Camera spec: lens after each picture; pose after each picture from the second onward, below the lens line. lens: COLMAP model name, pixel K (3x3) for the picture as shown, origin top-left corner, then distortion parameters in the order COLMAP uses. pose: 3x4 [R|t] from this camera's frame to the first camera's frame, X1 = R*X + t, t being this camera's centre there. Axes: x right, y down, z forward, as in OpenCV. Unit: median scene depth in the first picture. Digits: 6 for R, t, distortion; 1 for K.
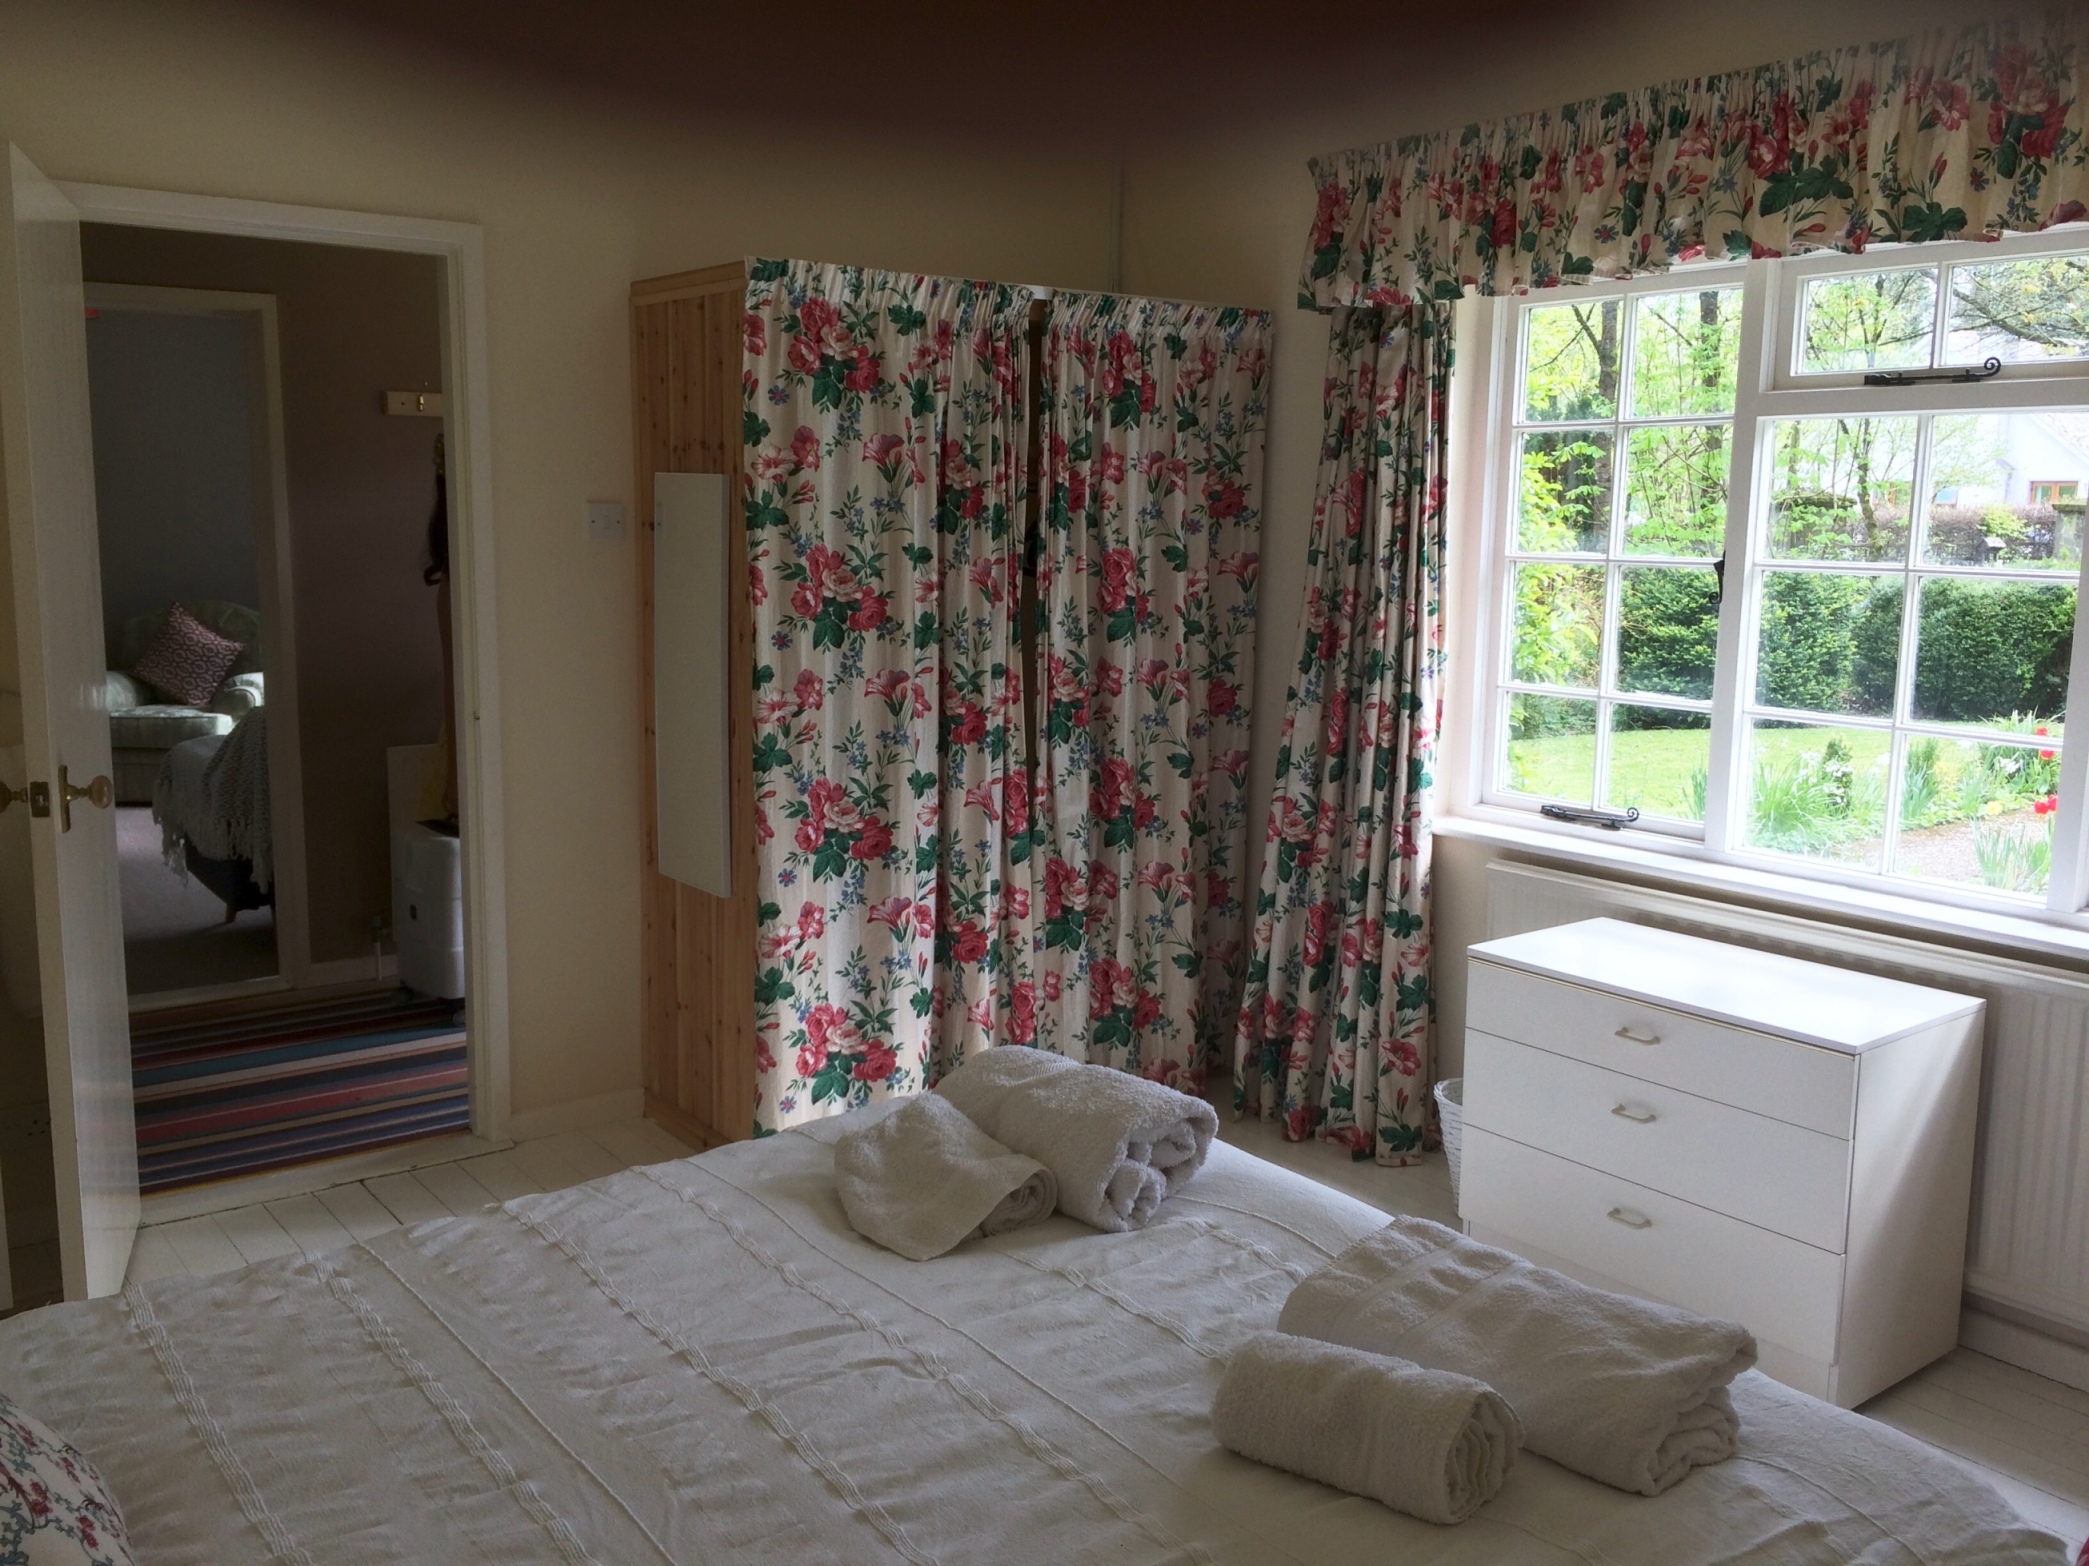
lens RADIAL K [[1783.4, 0, 1051.7], [0, 1783.4, 783.9], [0, 0, 1]] dist [0.050387, -0.063022]
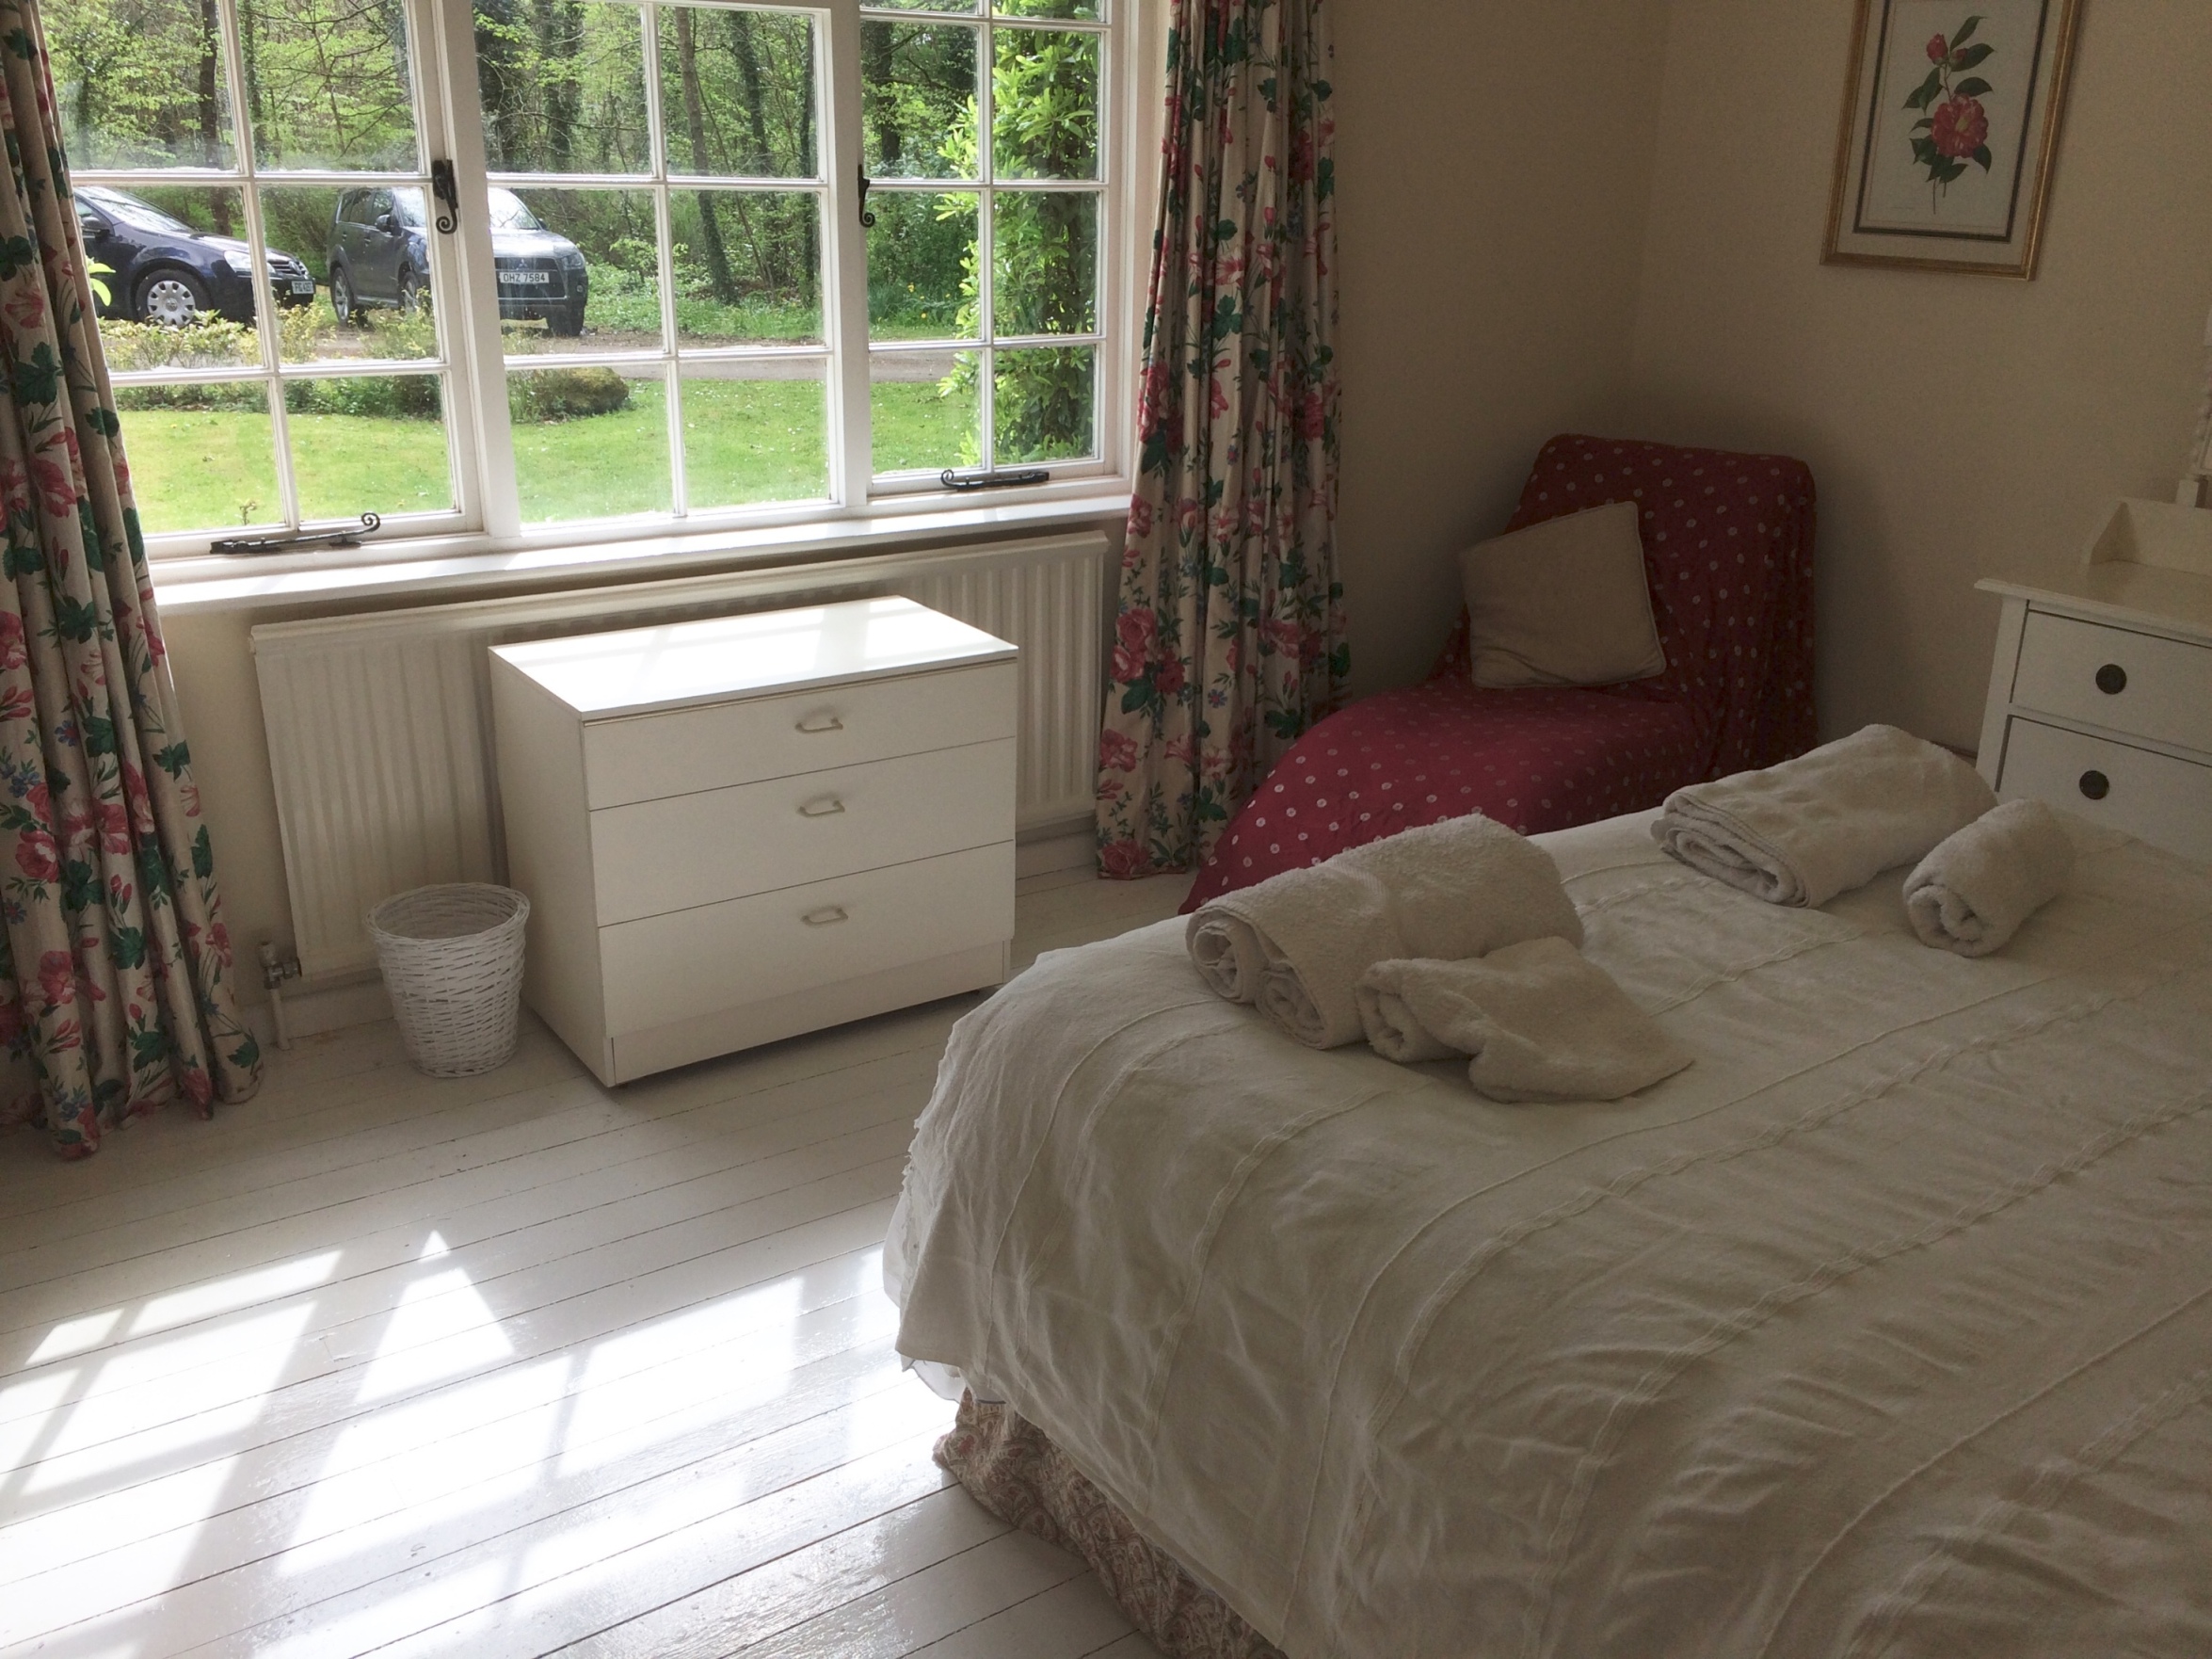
lens RADIAL K [[1888.7, 0, 1103.2], [0, 1888.7, 818.5], [0, 0, 1]] dist [0.050387, -0.063022]
pose [[0.061327, -0.349519, 0.934920, -0.569392], [0.134565, 0.931027, 0.339236, -0.120317], [-0.989005, 0.105003, 0.104130, 0.736666]]
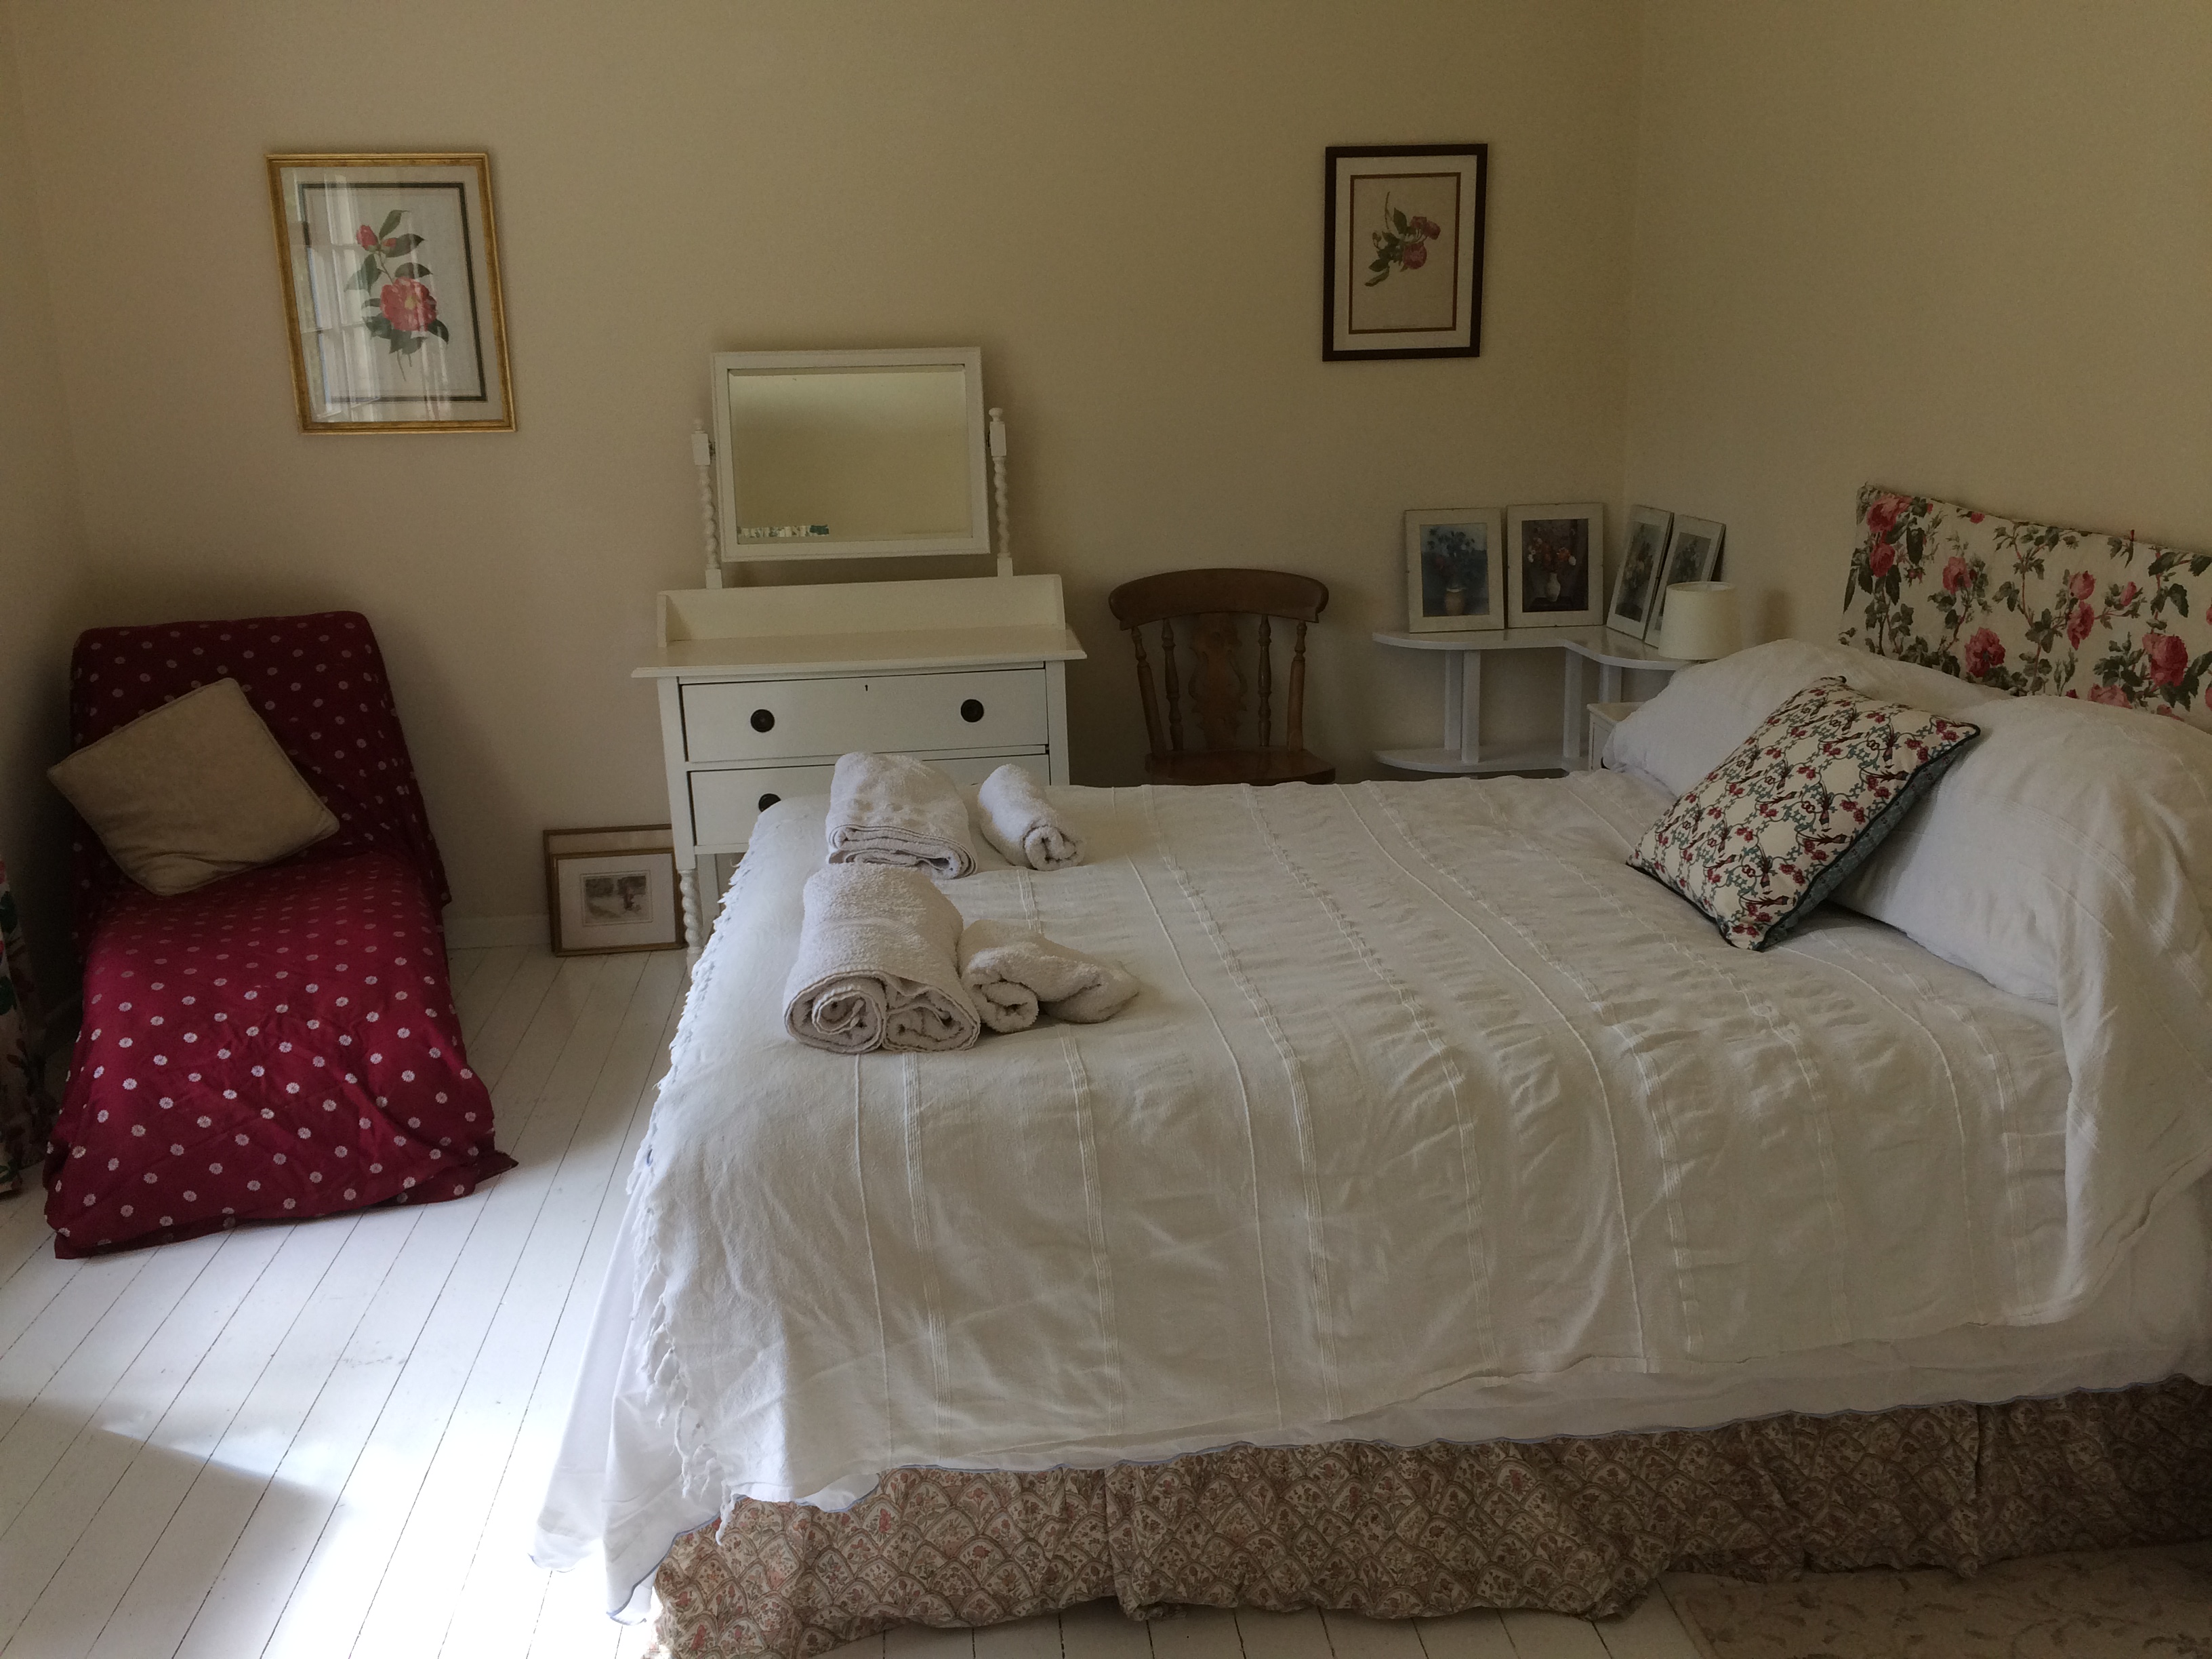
lens RADIAL K [[1888.4, 0, 1103.4], [0, 1888.4, 843.3], [0, 0, 1]] dist [0.050387, -0.063022]
pose [[-0.849475, -0.134911, 0.510090, -0.427550], [0.086283, 0.918224, 0.386549, -0.174493], [-0.520526, 0.372376, -0.768367, 1.203661]]
